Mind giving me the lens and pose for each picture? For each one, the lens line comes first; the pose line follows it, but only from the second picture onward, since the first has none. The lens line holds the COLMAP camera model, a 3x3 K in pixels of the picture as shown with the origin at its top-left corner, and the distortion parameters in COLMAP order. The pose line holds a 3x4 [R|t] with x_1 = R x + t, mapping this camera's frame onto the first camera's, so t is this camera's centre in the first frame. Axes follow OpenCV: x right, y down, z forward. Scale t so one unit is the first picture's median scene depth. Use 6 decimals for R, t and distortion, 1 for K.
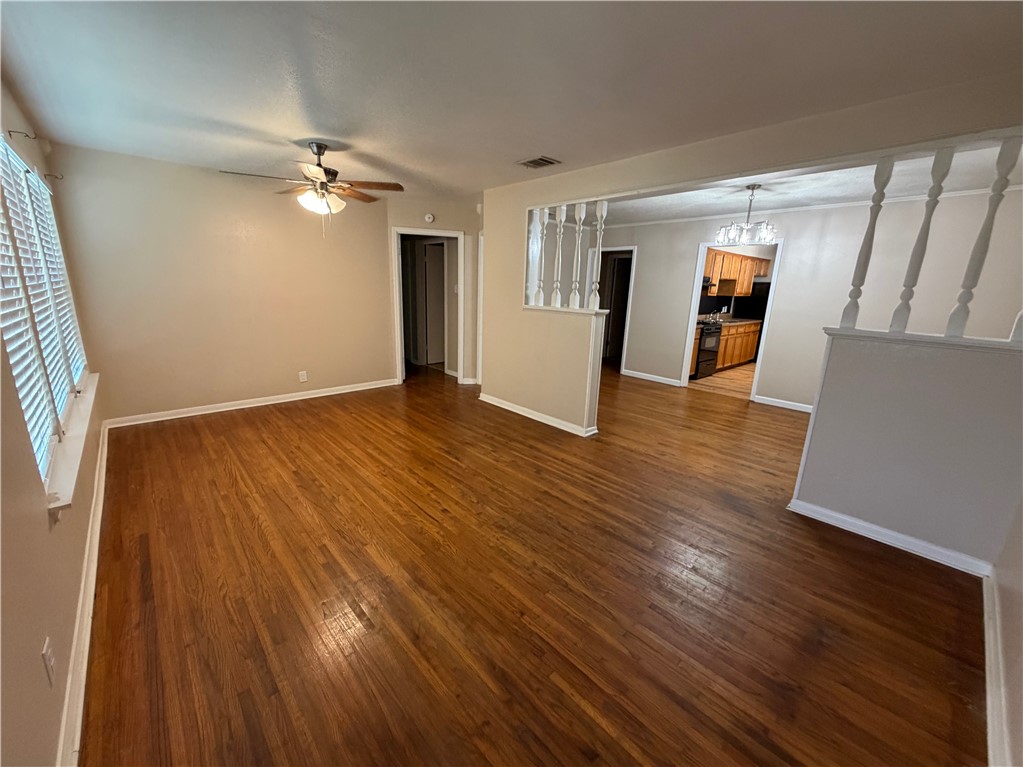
lens RADIAL K [[409.0, 0, 511.5], [0, 409.0, 383.5], [0, 0, 1]] dist [-0.000905, -0.000066]
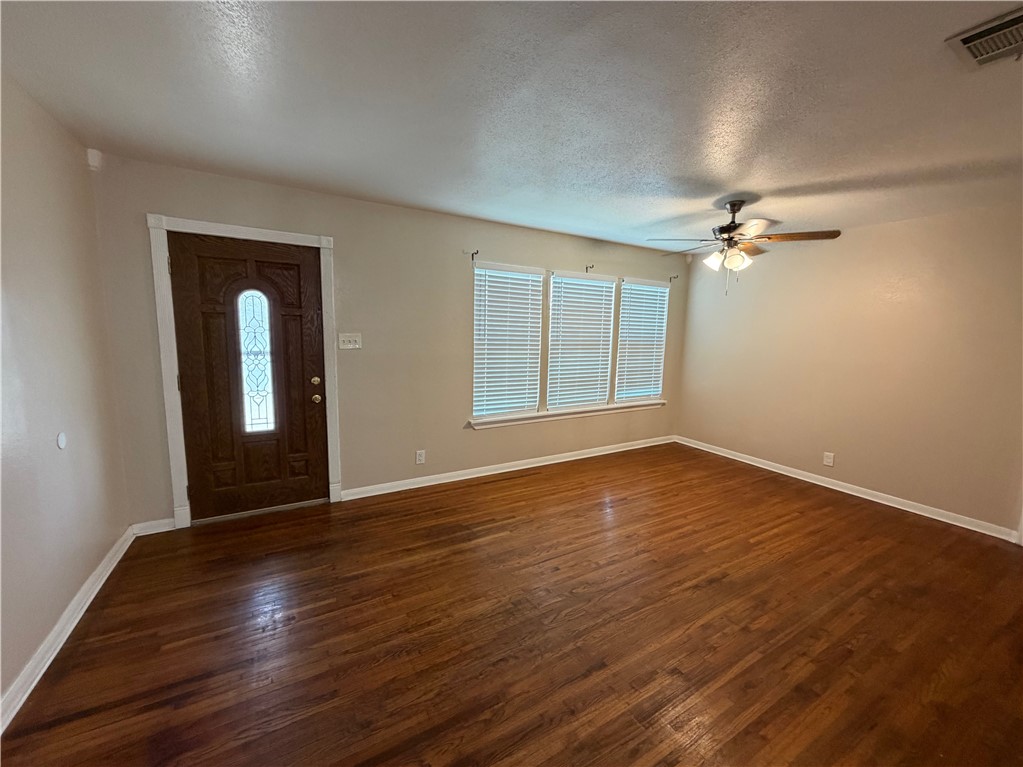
lens RADIAL K [[409.0, 0, 511.5], [0, 409.0, 383.5], [0, 0, 1]] dist [-0.000905, -0.000066]
pose [[-0.218926, 0.096804, -0.970928, 0.591126], [-0.259741, 0.953381, 0.153621, -0.176695], [0.940535, 0.285821, -0.183576, 0.753022]]
